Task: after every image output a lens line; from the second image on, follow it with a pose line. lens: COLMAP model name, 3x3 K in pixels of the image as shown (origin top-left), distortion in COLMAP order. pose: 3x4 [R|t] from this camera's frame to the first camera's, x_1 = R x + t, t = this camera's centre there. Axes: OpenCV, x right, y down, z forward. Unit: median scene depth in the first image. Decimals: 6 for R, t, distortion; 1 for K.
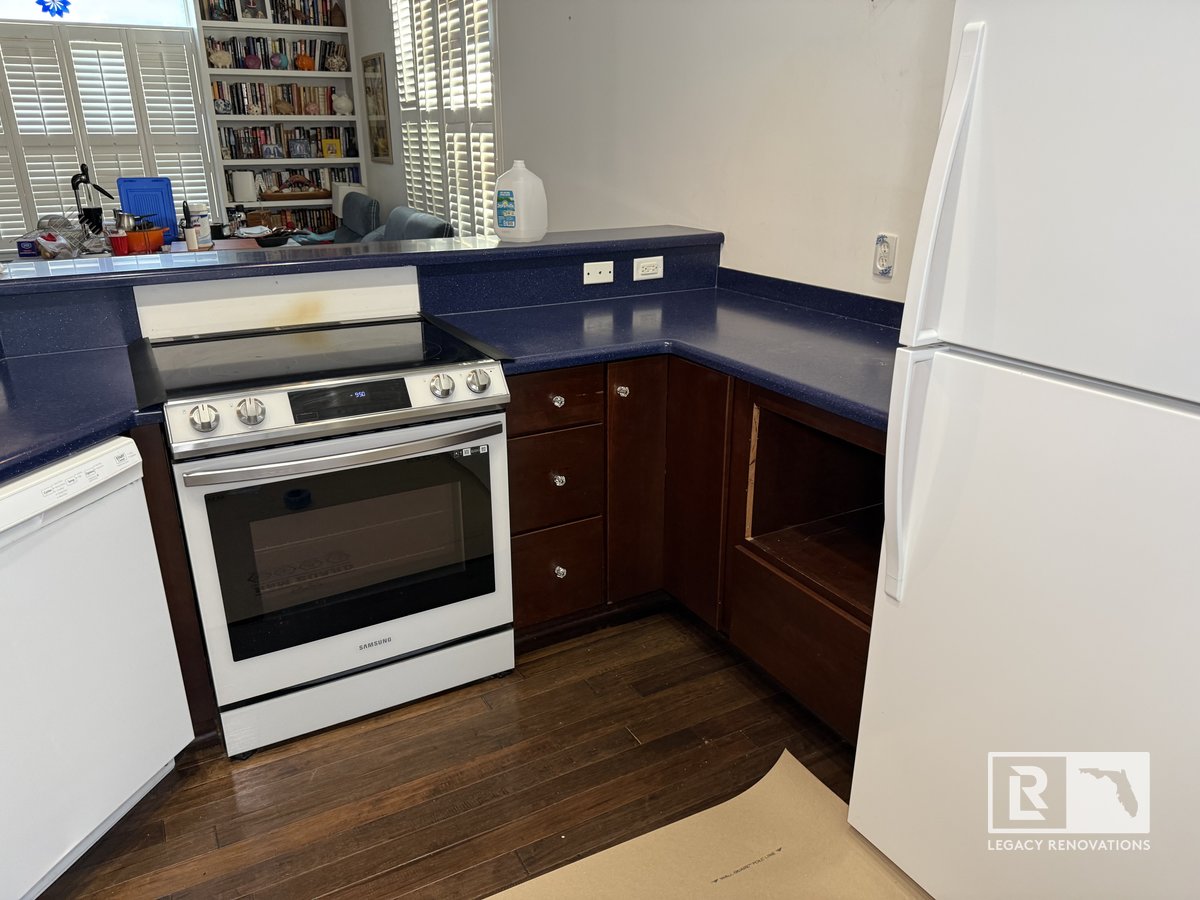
lens RADIAL K [[849.5, 0, 595.8], [0, 849.5, 450.0], [0, 0, 1]] dist [0.064728, -0.084468]
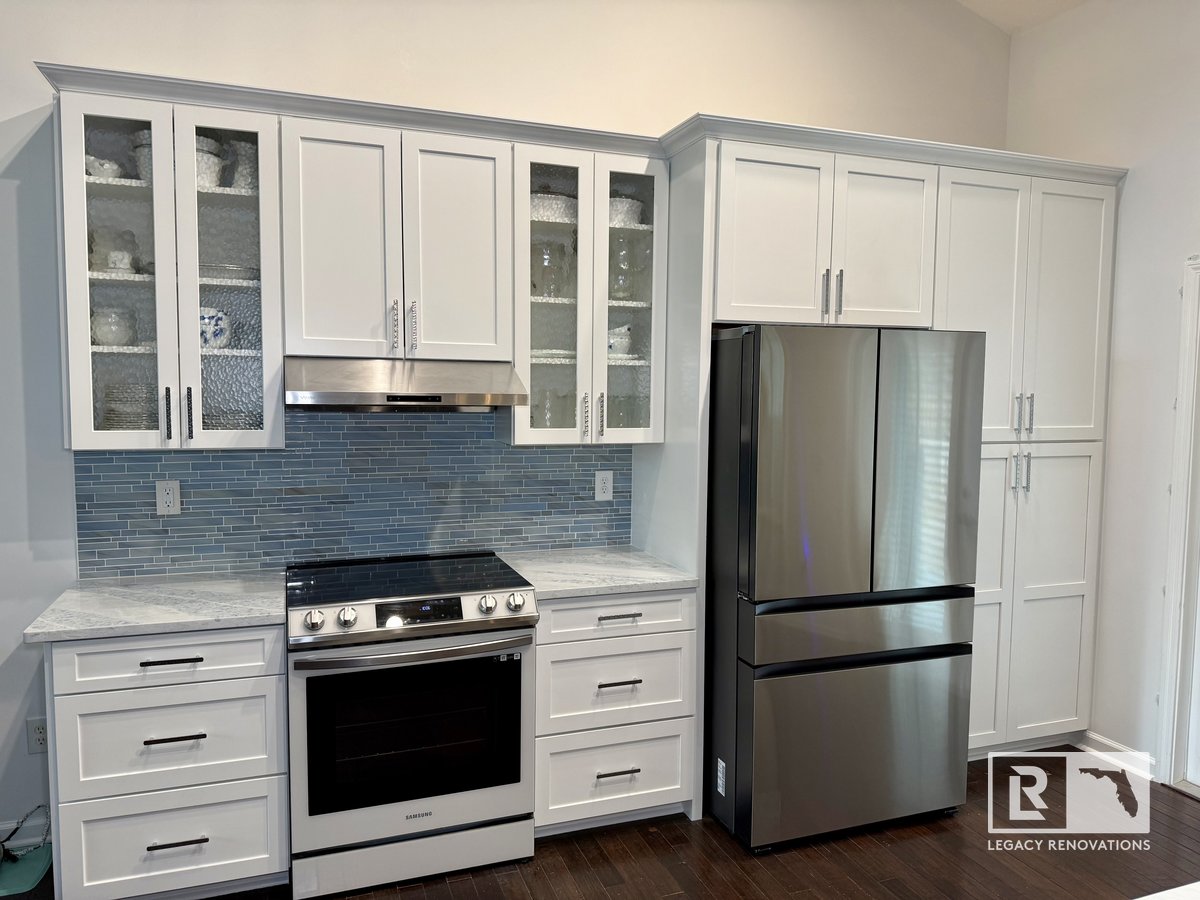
lens RADIAL K [[849.5, 0, 596.7], [0, 849.5, 459.7], [0, 0, 1]] dist [0.064728, -0.084468]
pose [[0.989852, 0.019837, -0.140710, 0.157816], [-0.057952, 0.960475, -0.272268, 0.055242], [0.129747, 0.277660, 0.951878, -0.282261]]
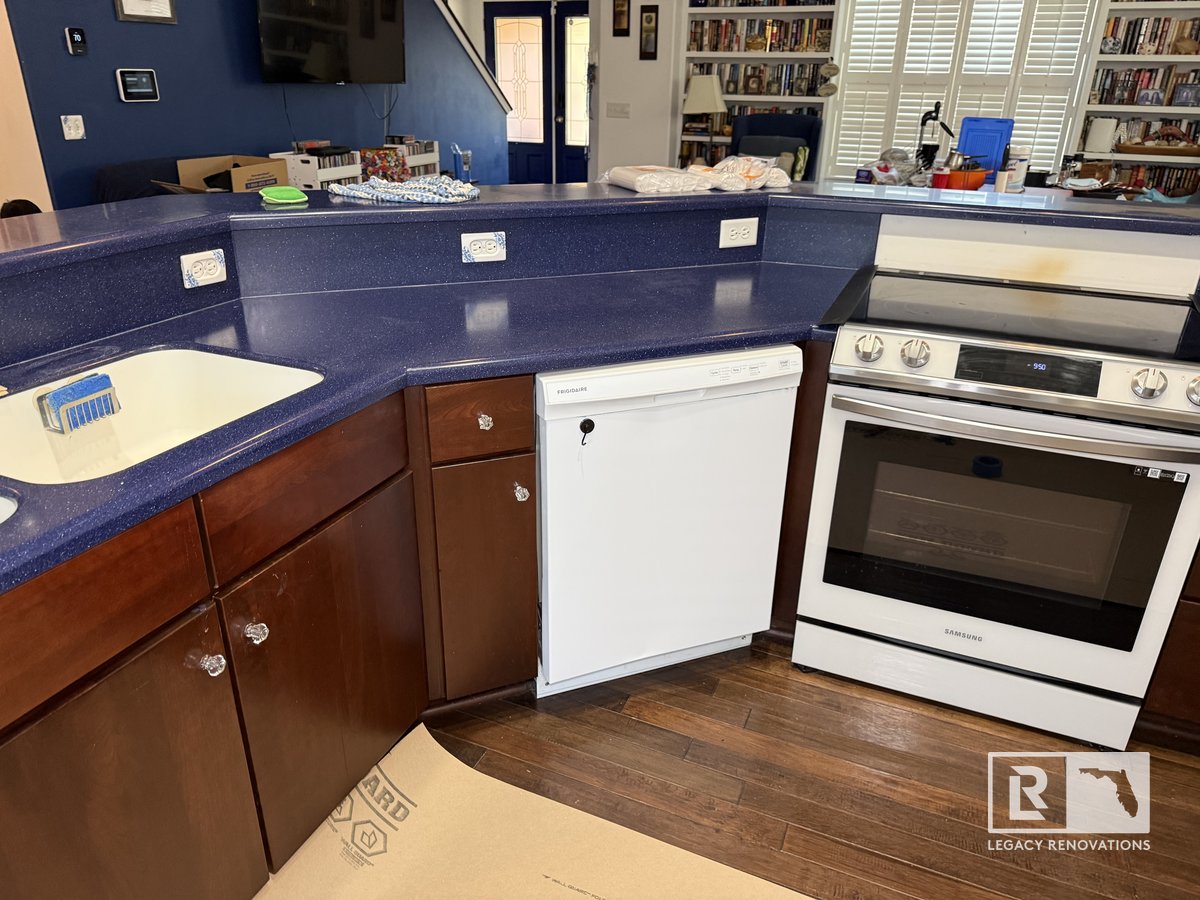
lens RADIAL K [[849.5, 0, 593.0], [0, 849.5, 461.4], [0, 0, 1]] dist [0.064728, -0.084468]
pose [[0.609860, 0.338292, -0.716679, 0.095280], [-0.290833, 0.936756, 0.194690, -0.011340], [0.737216, 0.089700, 0.669677, 0.077984]]
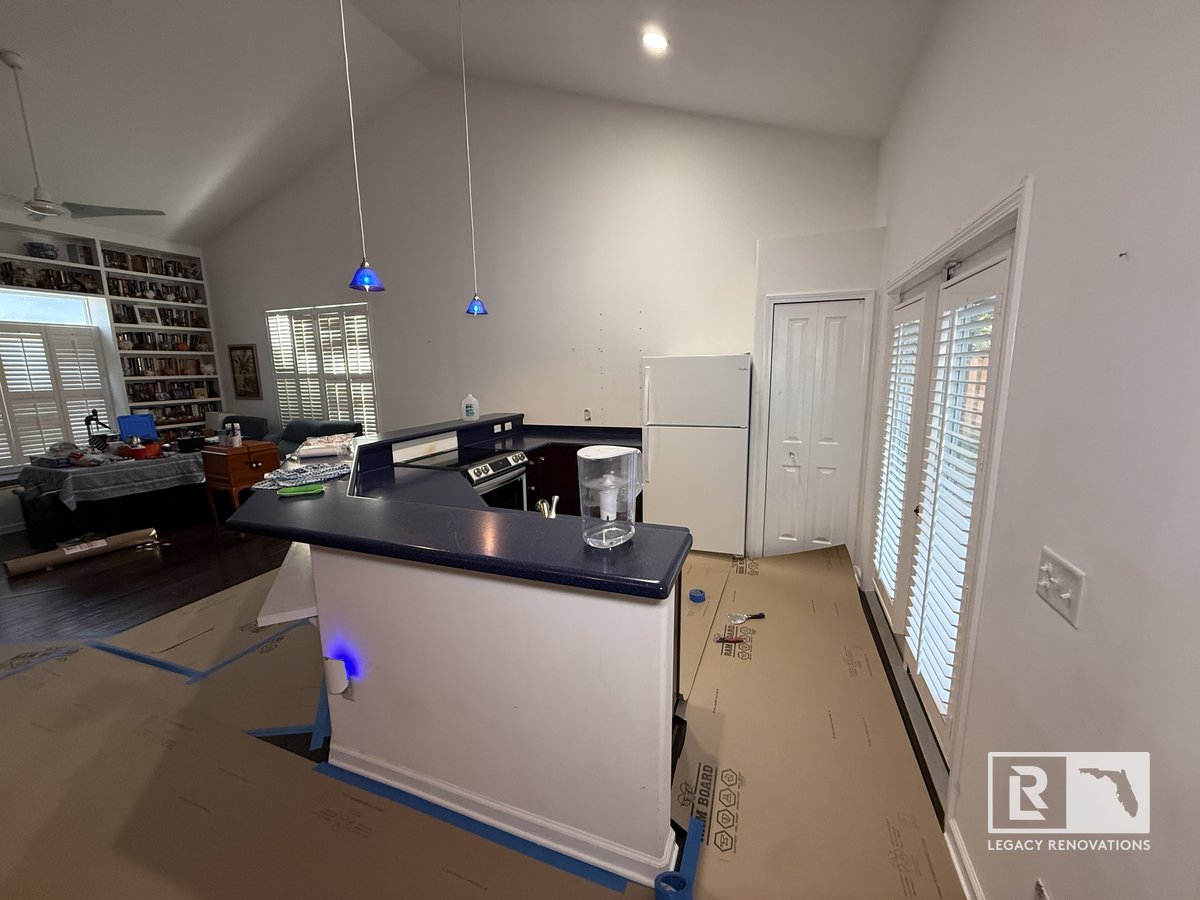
lens RADIAL K [[478.5, 0, 596.1], [0, 478.5, 451.0], [0, 0, 1]] dist [0.001664, 0.000973]
pose [[0.764173, -0.120819, 0.633595, -1.041269], [0.238119, 0.965755, -0.103034, 0.151328], [-0.599449, 0.229606, 0.766774, -0.588022]]
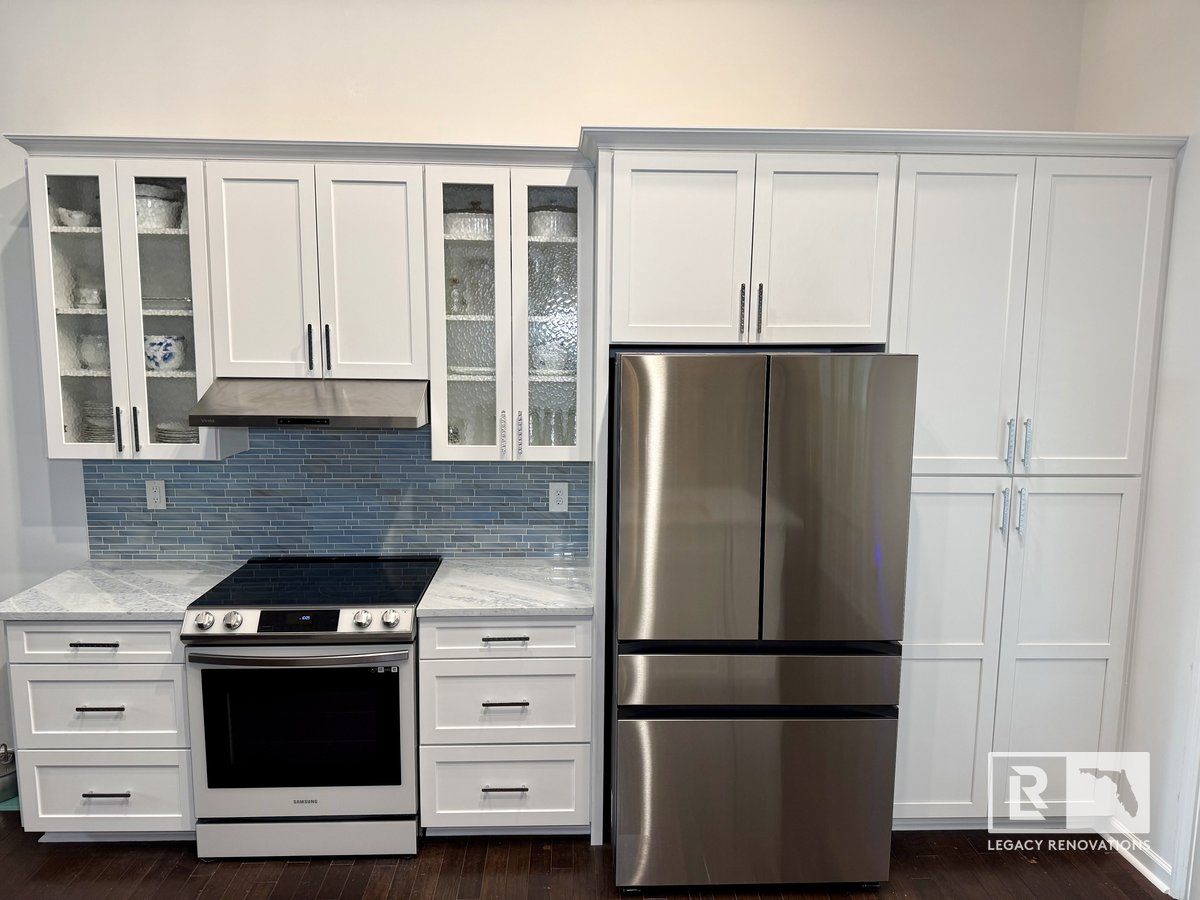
lens RADIAL K [[849.5, 0, 592.8], [0, 849.5, 458.6], [0, 0, 1]] dist [0.064728, -0.084468]
pose [[0.897432, 0.069887, -0.435582, 0.697749], [-0.163966, 0.969481, -0.182271, -0.125874], [0.409550, 0.234996, 0.881502, -0.138002]]
